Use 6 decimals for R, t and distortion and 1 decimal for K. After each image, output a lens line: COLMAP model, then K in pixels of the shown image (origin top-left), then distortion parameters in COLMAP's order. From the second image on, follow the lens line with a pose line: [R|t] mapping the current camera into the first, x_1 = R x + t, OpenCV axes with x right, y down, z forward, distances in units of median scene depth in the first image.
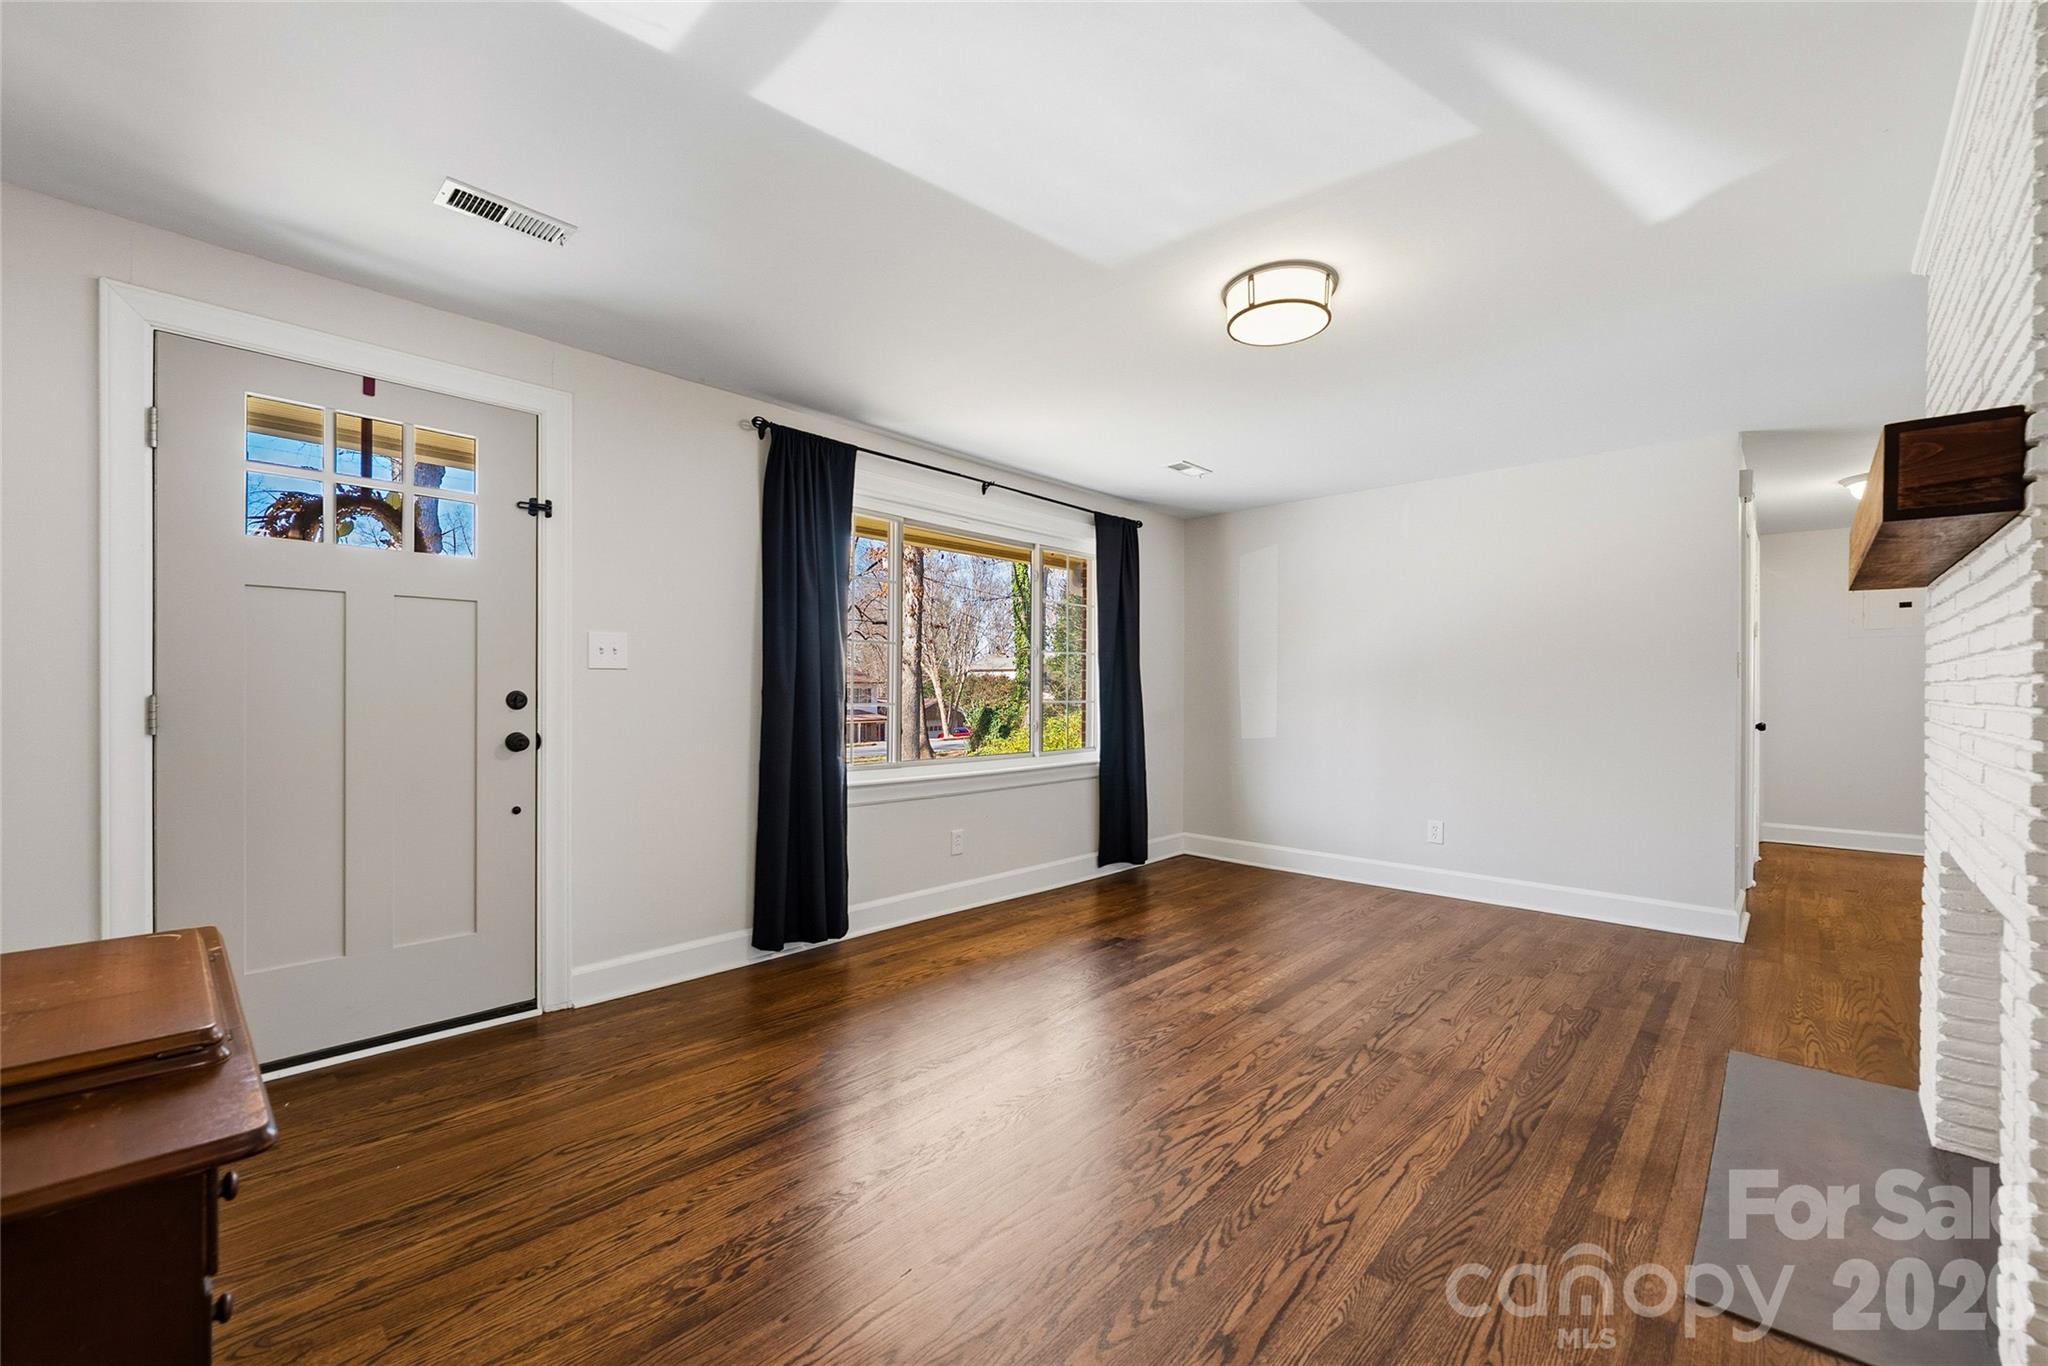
lens RADIAL K [[824.5, 0, 1019.4], [0, 824.5, 691.9], [0, 0, 1]] dist [-0.012853, -0.000019]
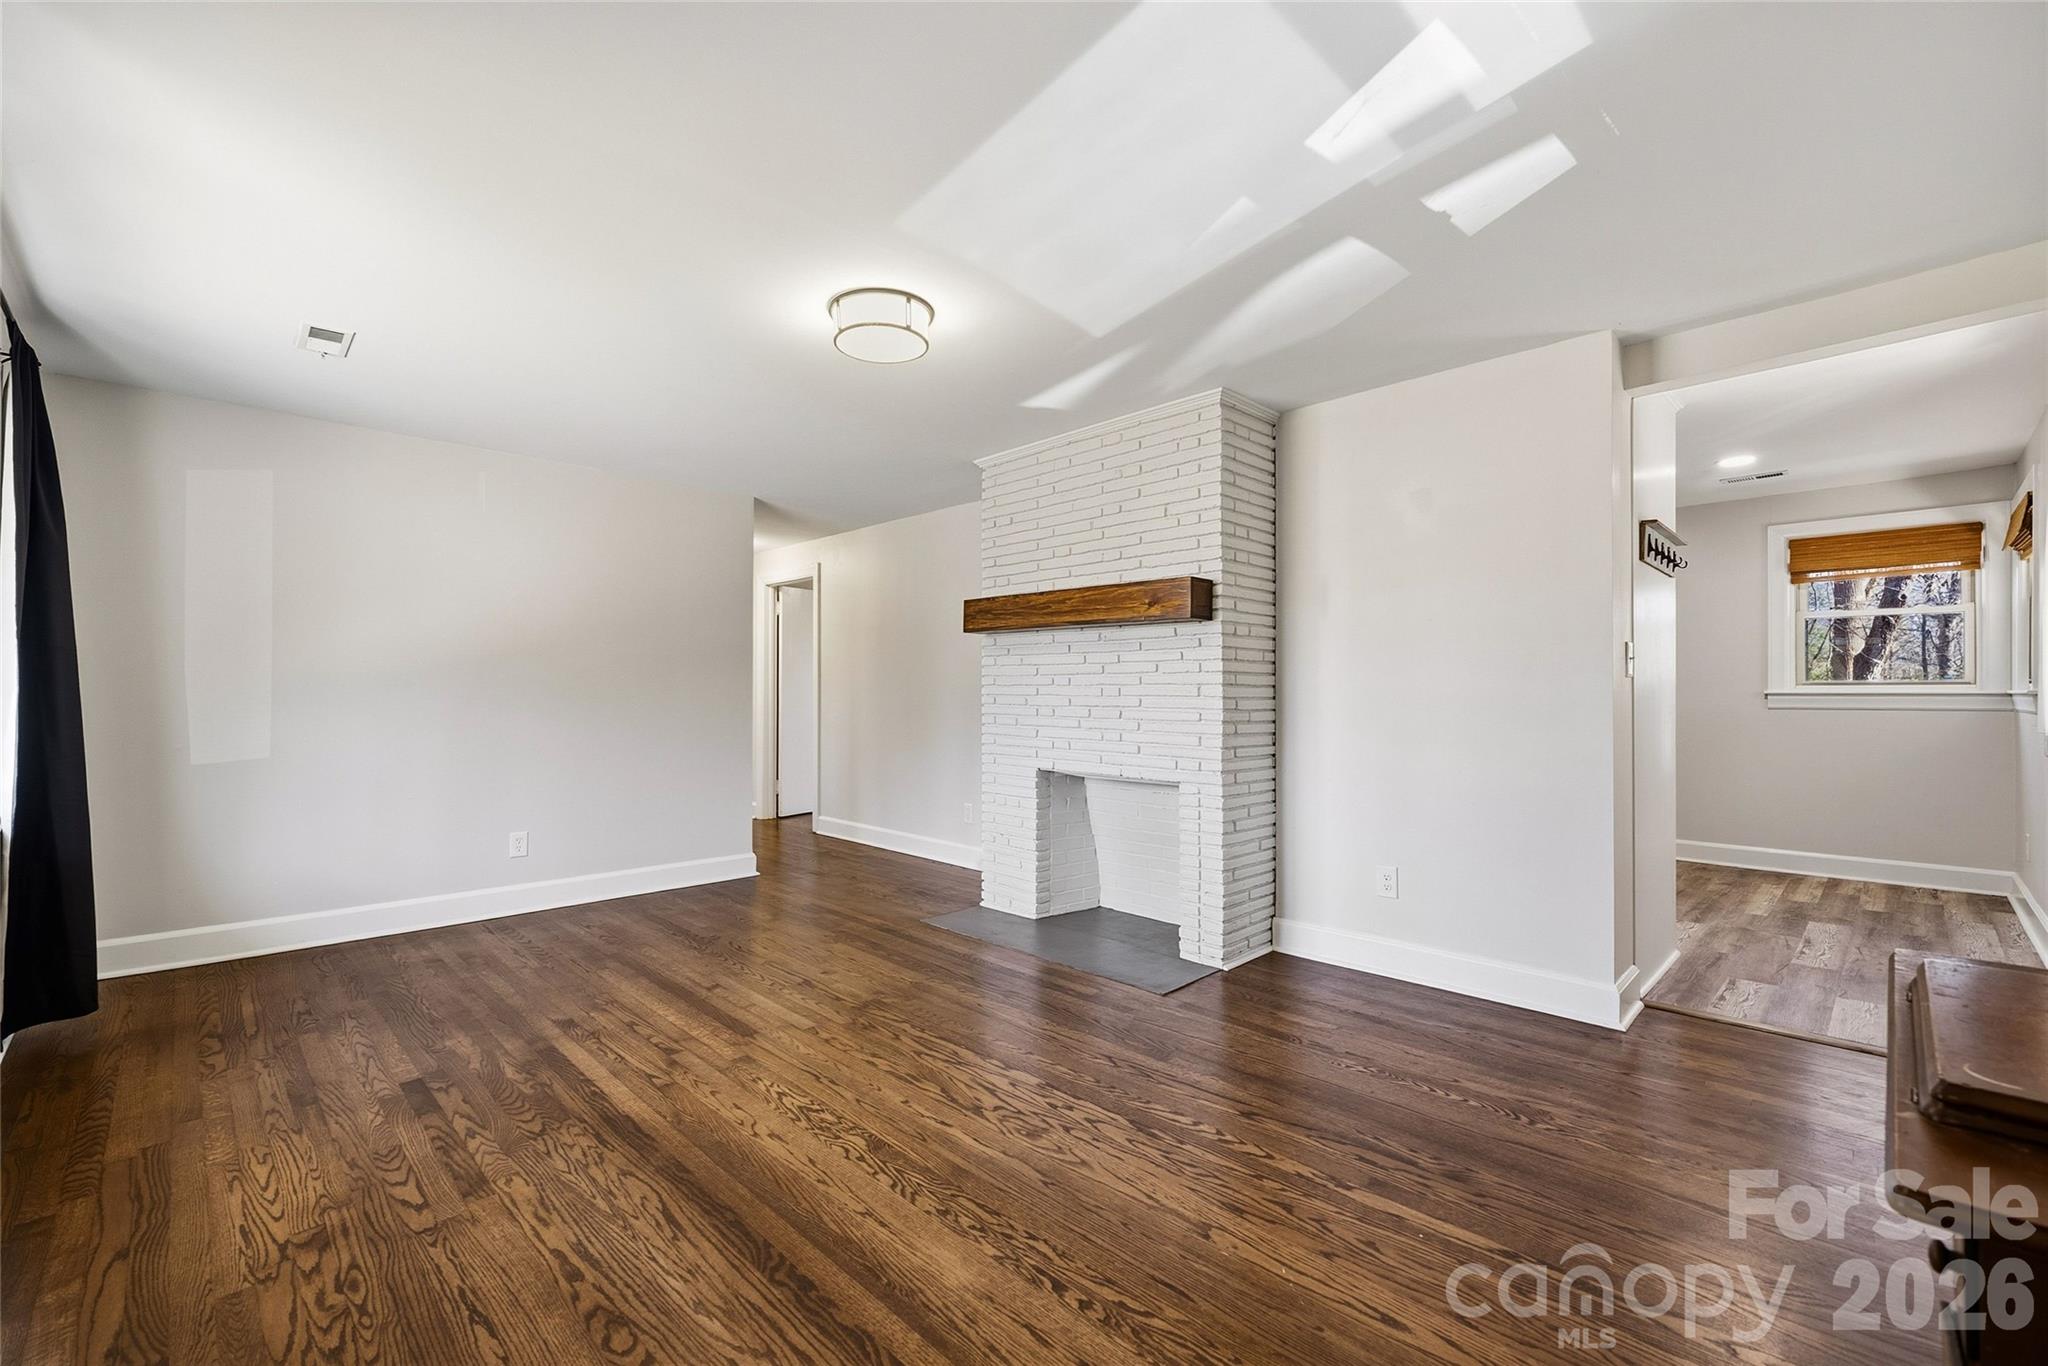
lens RADIAL K [[851.7, 0, 1021.2], [0, 851.7, 690.8], [0, 0, 1]] dist [-0.008349, -0.000204]
pose [[0.032914, -0.003217, 0.999453, -0.710008], [-0.000490, 0.999995, 0.003235, -0.004091], [-0.999458, -0.000596, 0.032912, 0.715004]]
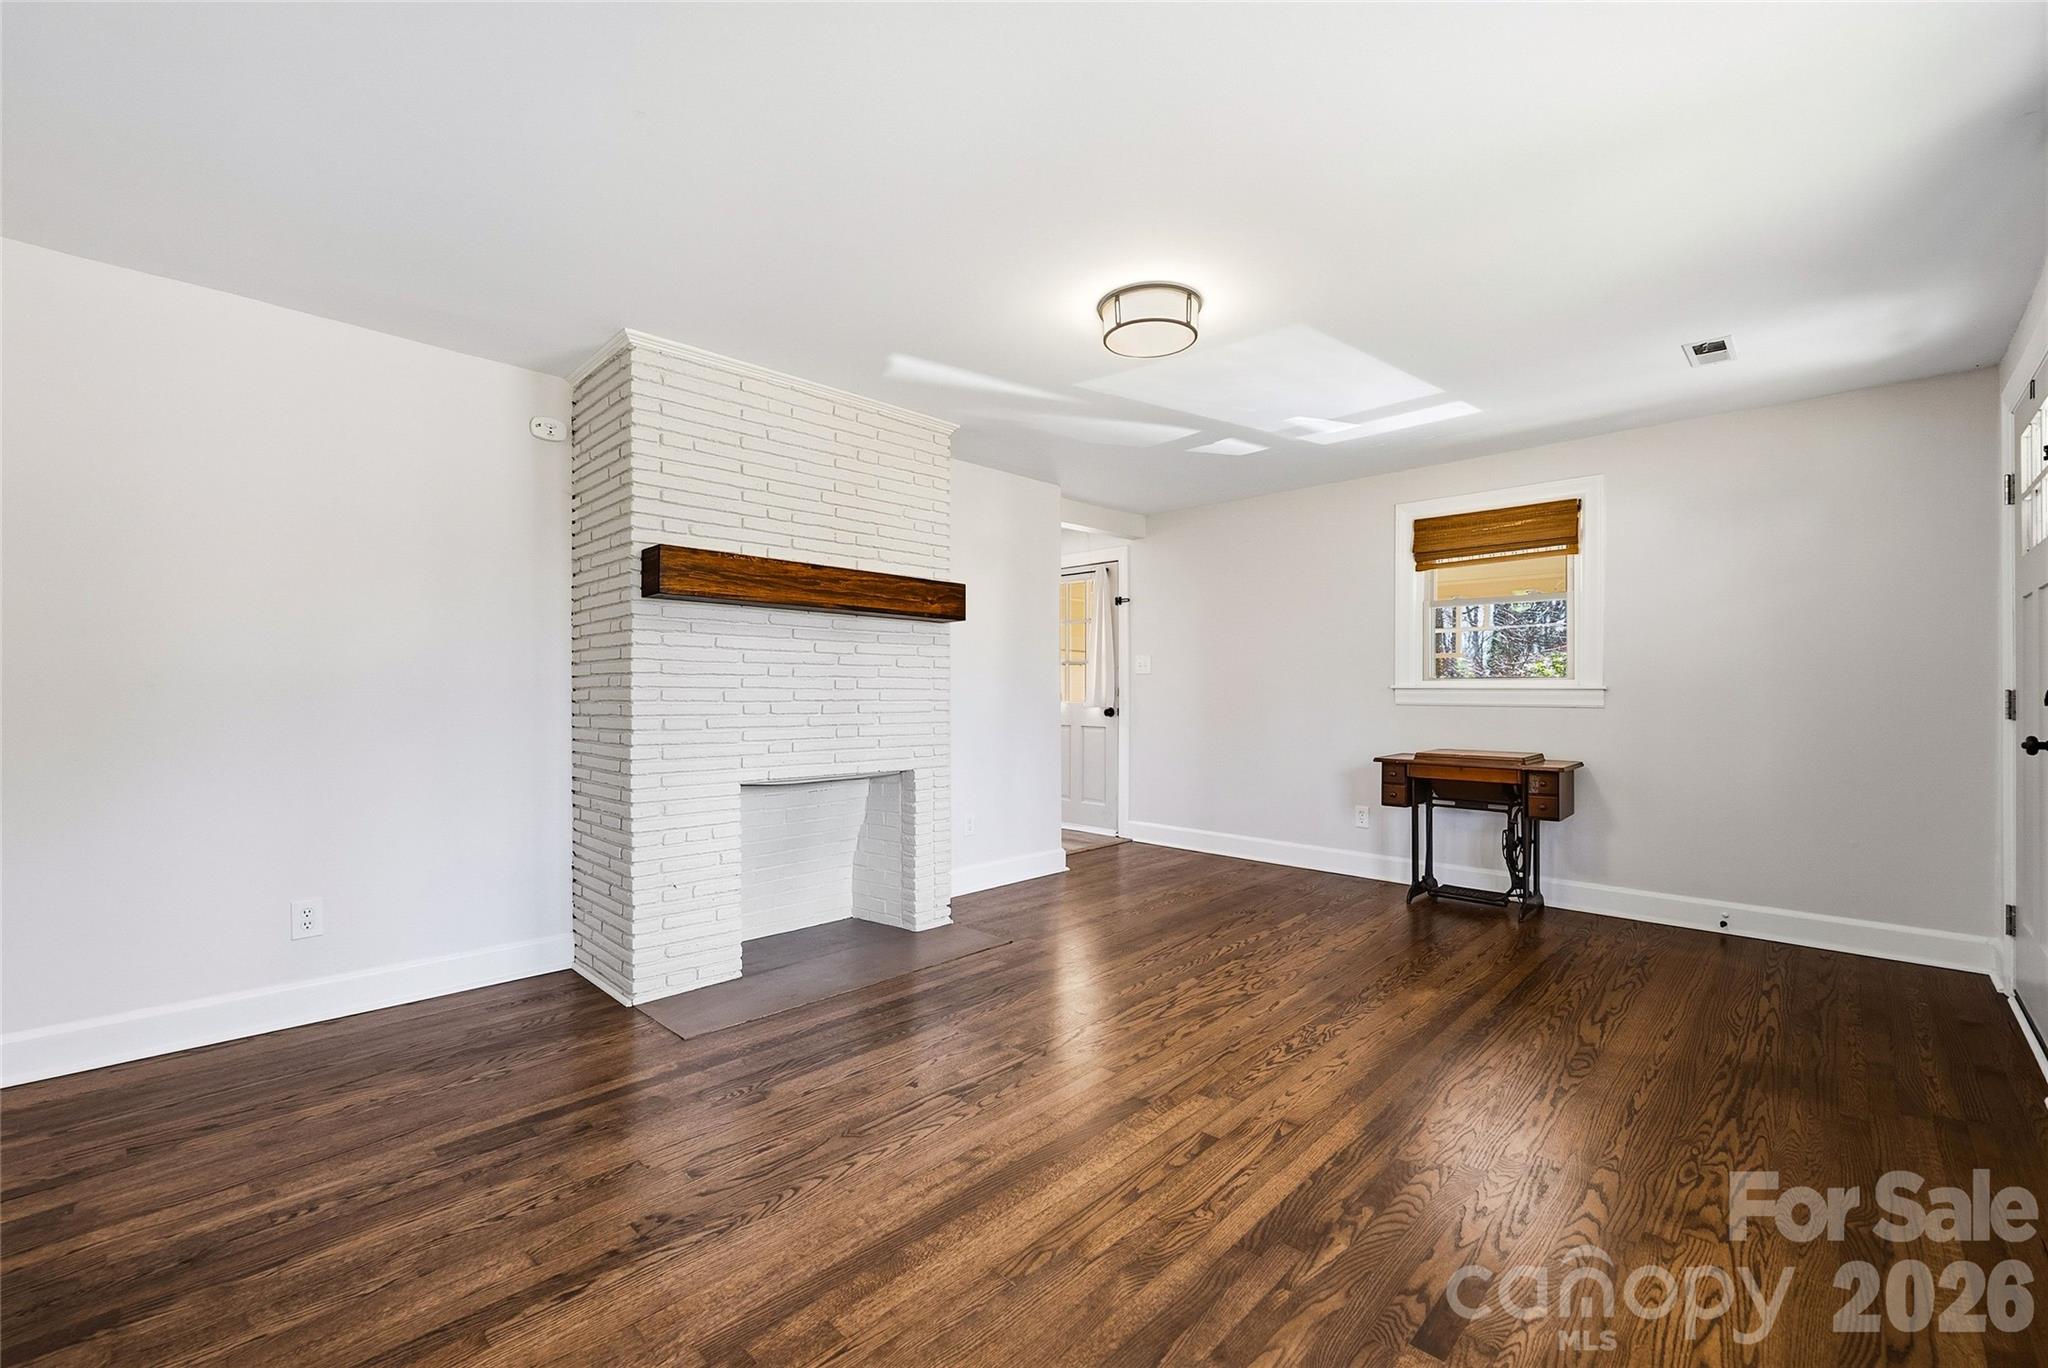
lens RADIAL K [[851.7, 0, 1021.2], [0, 851.7, 691.8], [0, 0, 1]] dist [-0.008349, -0.000204]
pose [[-0.999786, -0.003373, 0.020418, 0.415772], [-0.003323, 0.999991, 0.002508, 0.009443], [-0.020426, 0.002439, -0.999788, 1.926090]]
